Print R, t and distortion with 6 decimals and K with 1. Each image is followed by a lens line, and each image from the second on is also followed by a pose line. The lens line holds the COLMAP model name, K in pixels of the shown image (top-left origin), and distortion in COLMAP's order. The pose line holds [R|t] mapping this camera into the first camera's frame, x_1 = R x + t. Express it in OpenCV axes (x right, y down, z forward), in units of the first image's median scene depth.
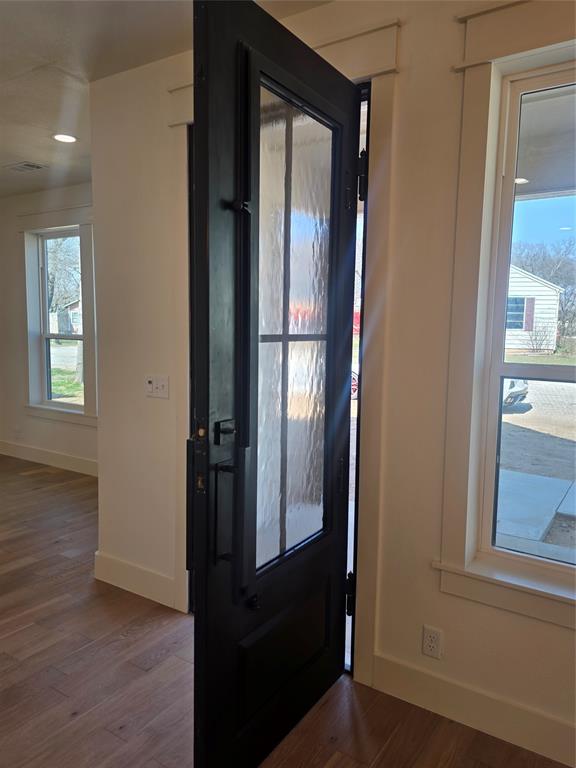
lens RADIAL K [[558.2, 0, 285.9], [0, 558.2, 392.0], [0, 0, 1]] dist [0.097355, -0.103777]
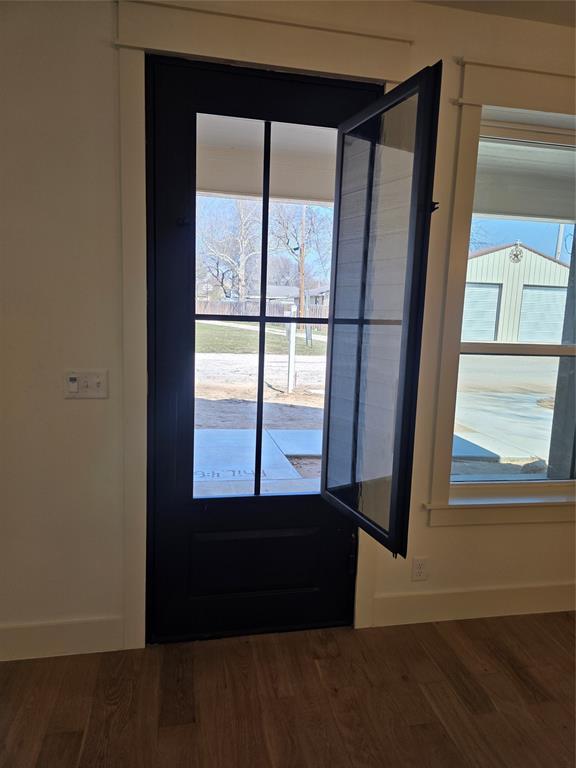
lens RADIAL K [[507.9, 0, 288.0], [0, 507.9, 384.0], [0, 0, 1]] dist [-0.001696, 0.000834]
pose [[0.707254, -0.092227, 0.700918, -0.636877], [0.061783, 0.995724, 0.068676, -0.049961], [-0.704255, -0.005267, 0.709927, 0.394435]]
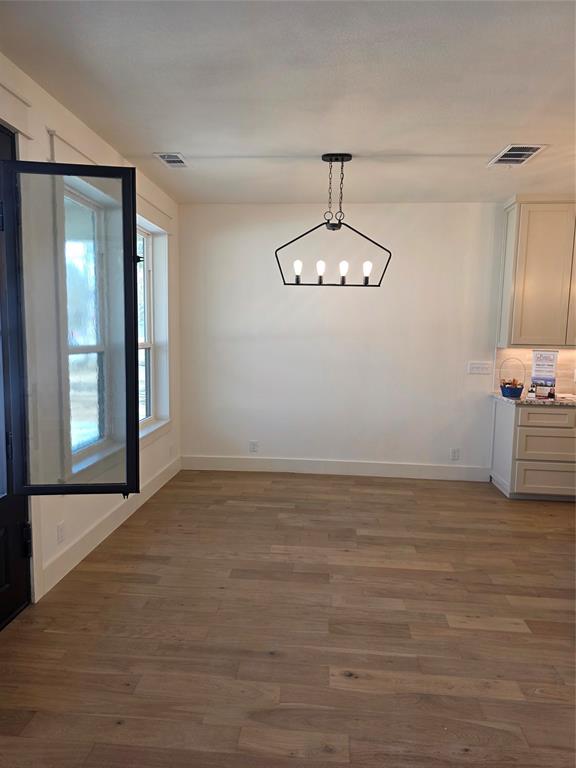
lens RADIAL K [[507.9, 0, 288.0], [0, 507.9, 384.0], [0, 0, 1]] dist [-0.001696, 0.000834]
pose [[-0.496796, -0.116241, 0.860048, -1.073176], [0.075254, 0.981487, 0.176124, -0.128543], [-0.864598, 0.152220, -0.478851, 0.978437]]
